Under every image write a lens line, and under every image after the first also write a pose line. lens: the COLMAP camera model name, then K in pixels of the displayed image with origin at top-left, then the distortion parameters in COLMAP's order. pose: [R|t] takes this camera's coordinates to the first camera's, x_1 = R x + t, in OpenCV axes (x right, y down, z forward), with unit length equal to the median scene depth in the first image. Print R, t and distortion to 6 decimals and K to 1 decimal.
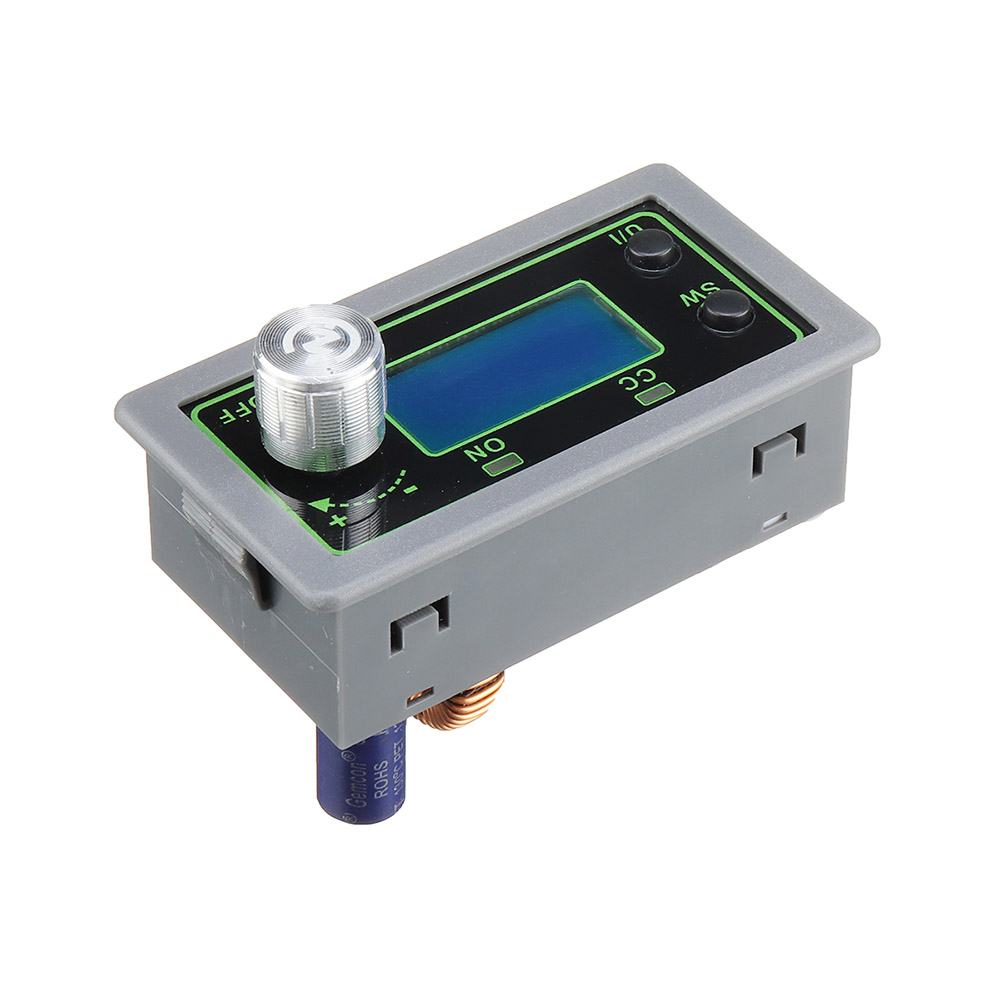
lens RADIAL K [[4672.7, 0, 500.0], [0, 4672.7, 500.0], [0, 0, 1]] dist [-0.465889, 3.206507]
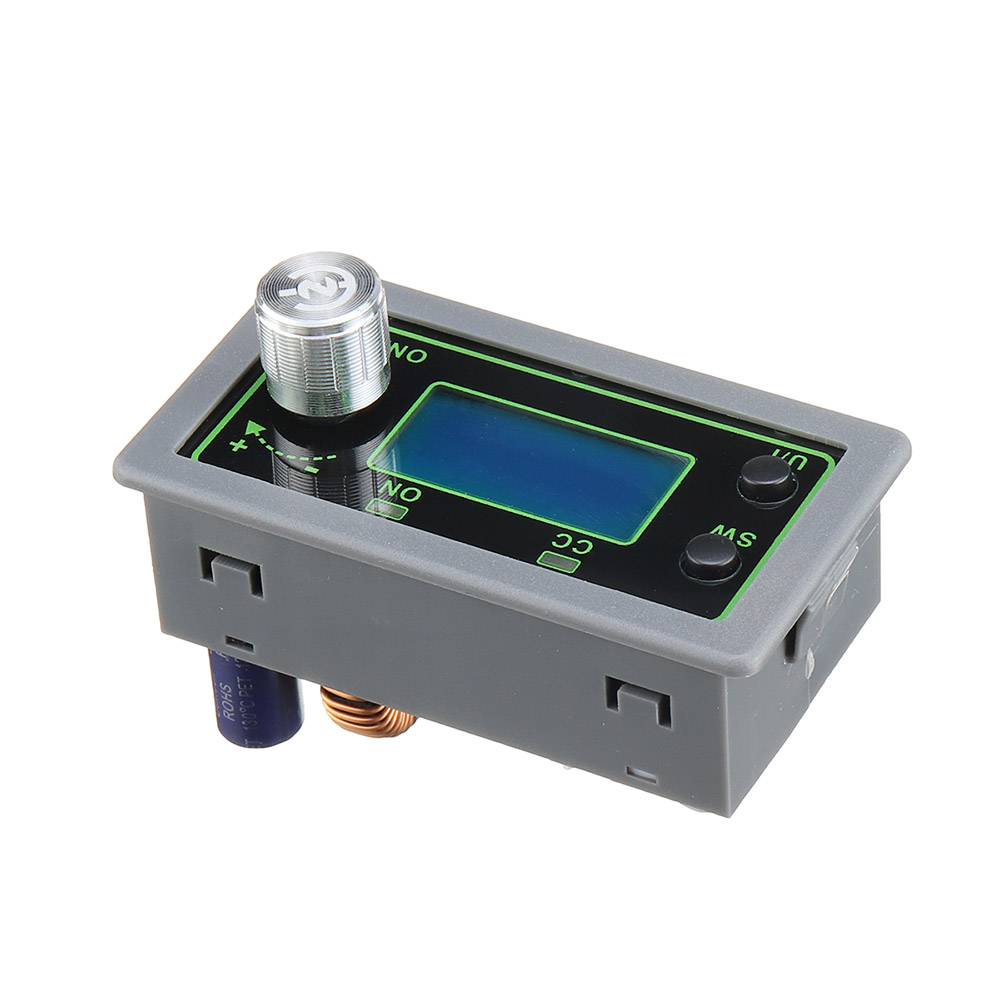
lens RADIAL K [[4672.7, 0, 500.0], [0, 4672.7, 500.0], [0, 0, 1]] dist [-0.465889, 3.206507]
pose [[0.450722, 0.566695, -0.689715, 0.680034], [-0.543303, 0.787210, 0.291756, -0.305143], [0.708287, 0.243223, 0.662700, 0.356234]]
